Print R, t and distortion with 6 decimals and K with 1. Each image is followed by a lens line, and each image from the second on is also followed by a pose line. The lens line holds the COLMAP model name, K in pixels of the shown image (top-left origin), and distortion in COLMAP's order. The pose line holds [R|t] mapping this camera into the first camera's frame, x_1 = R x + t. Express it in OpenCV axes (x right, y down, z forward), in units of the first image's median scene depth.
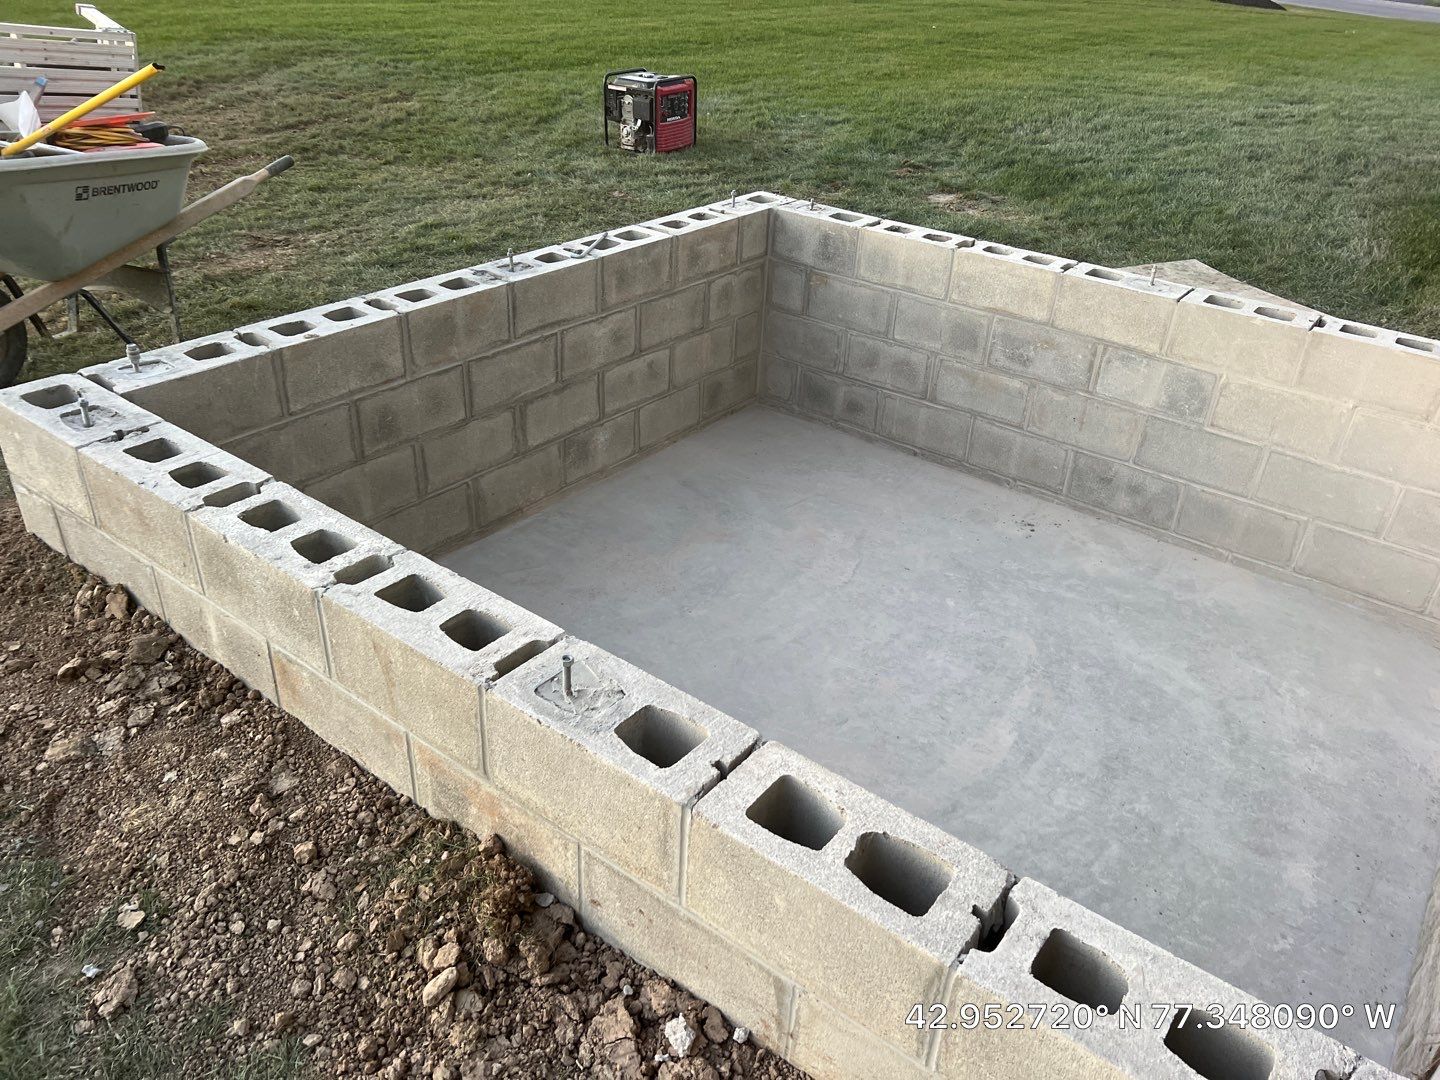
lens RADIAL K [[1087.5, 0, 721.4], [0, 1087.5, 542.8], [0, 0, 1]] dist [0.029826, -0.012391]
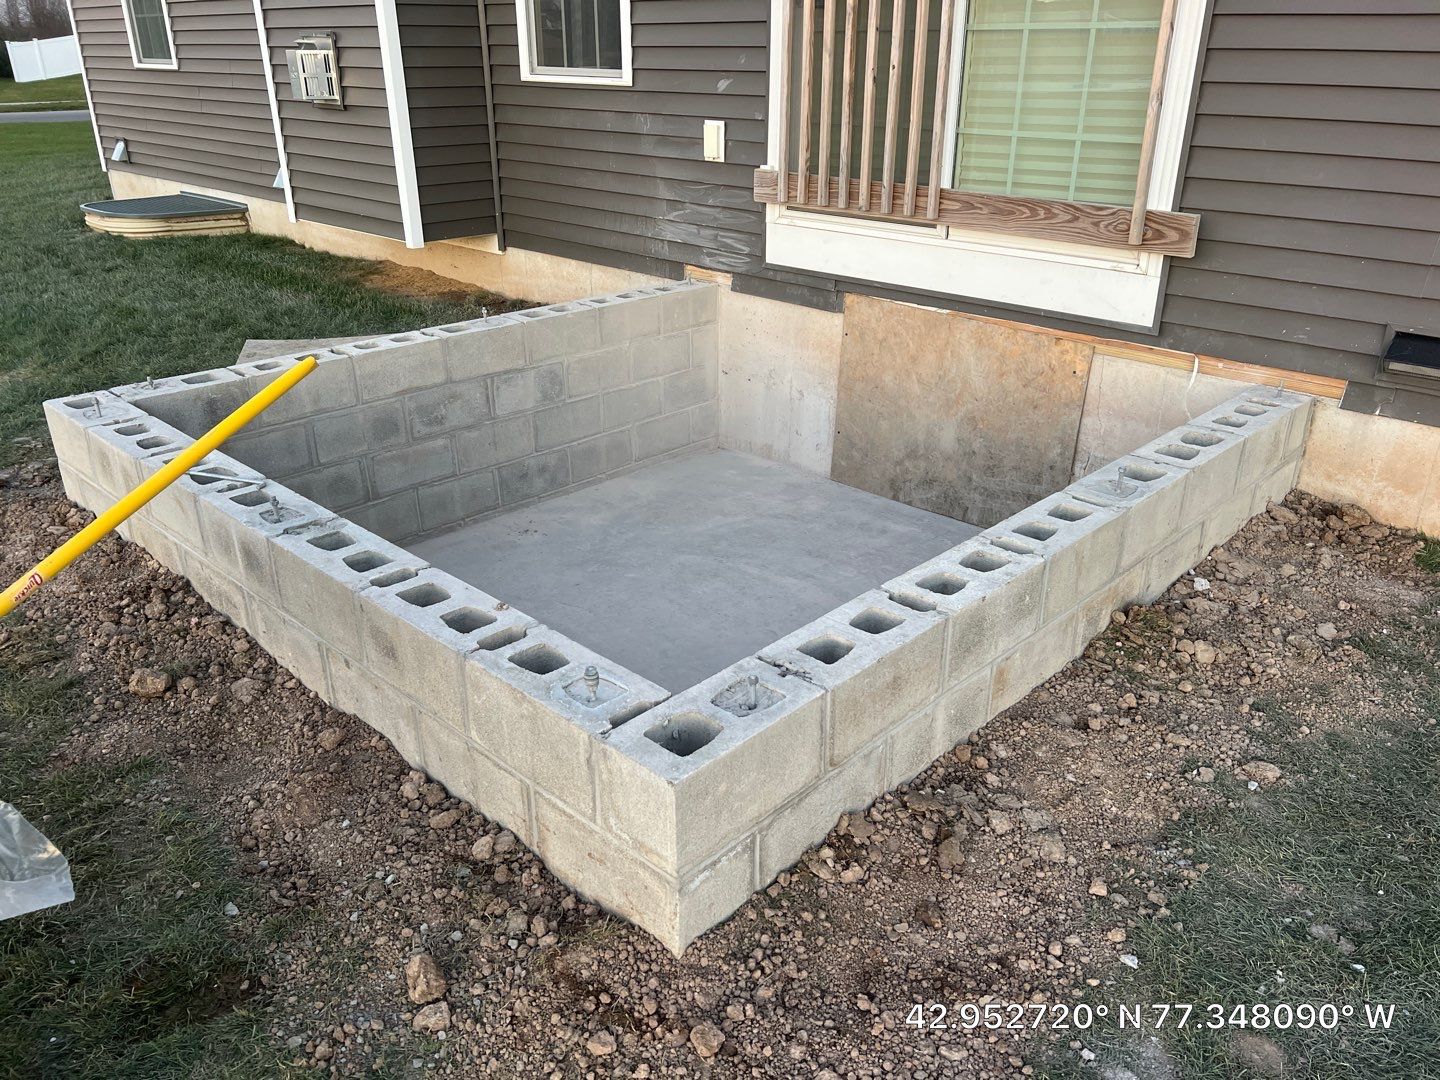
lens RADIAL K [[1087.5, 0, 745.2], [0, 1087.5, 545.7], [0, 0, 1]] dist [0.029826, -0.012391]
pose [[0.105616, -0.458441, 0.882427, -0.796136], [0.511469, 0.786055, 0.347157, -0.312820], [-0.852786, 0.414669, 0.317498, 0.442886]]
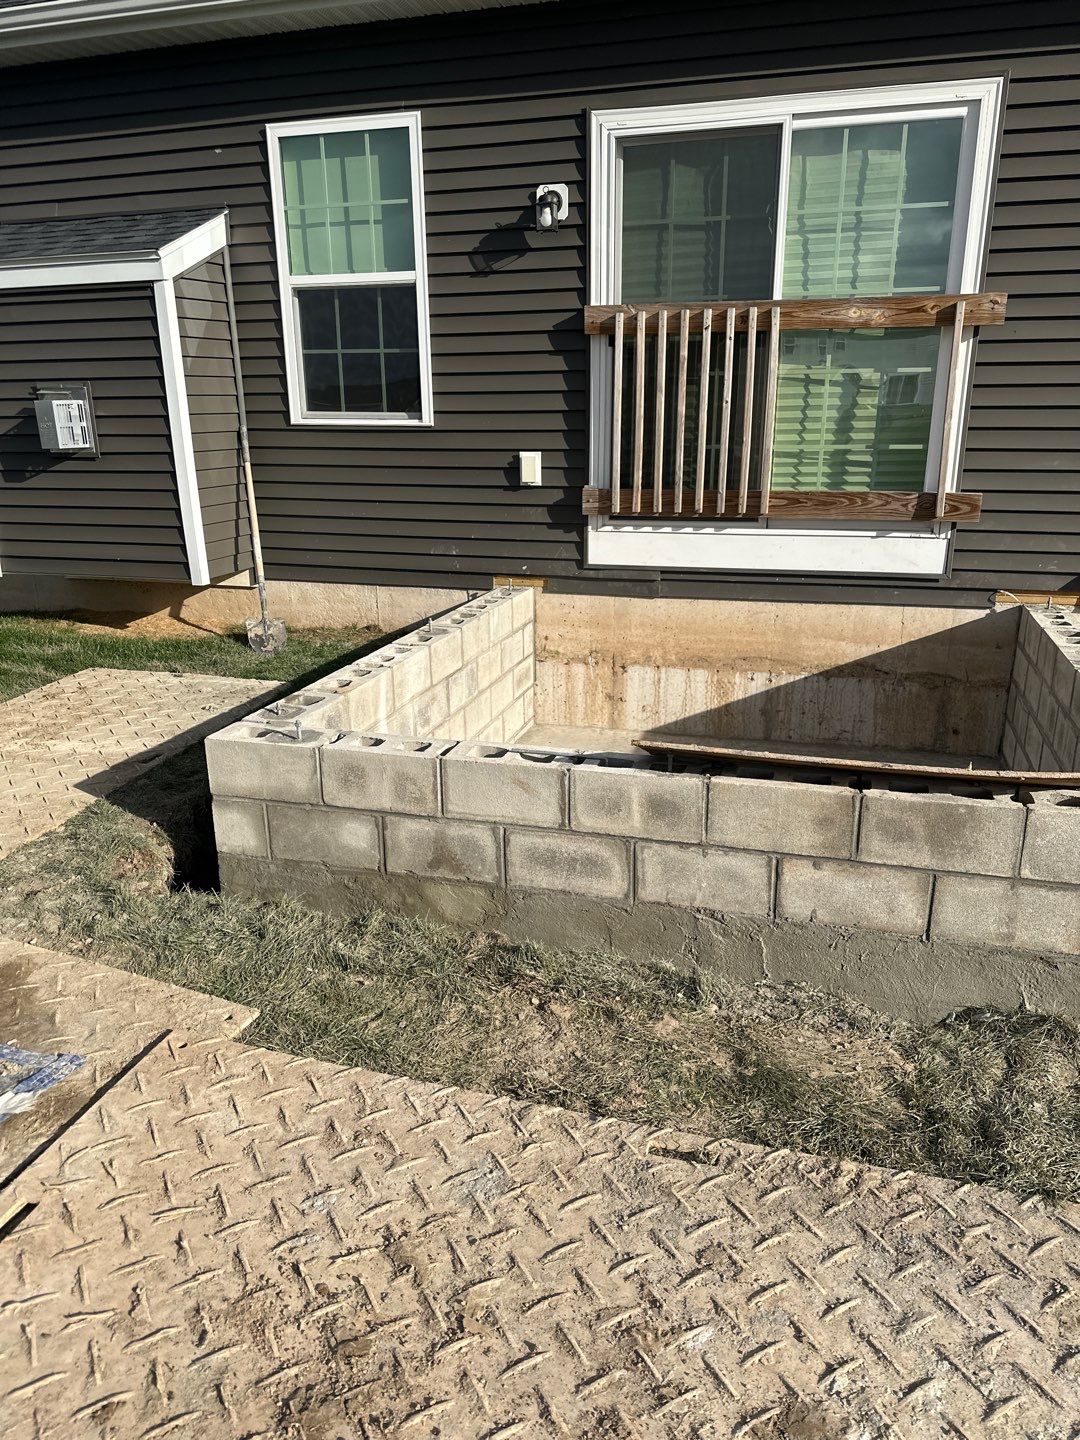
lens RADIAL K [[1011.0, 0, 551.3], [0, 1011.0, 718.6], [0, 0, 1]] dist [0.058746, -0.022551]
pose [[-0.363848, -0.322050, 0.874013, -0.808962], [0.470142, 0.746537, 0.470797, -0.679214], [-0.804103, 0.582209, -0.120217, 1.083788]]
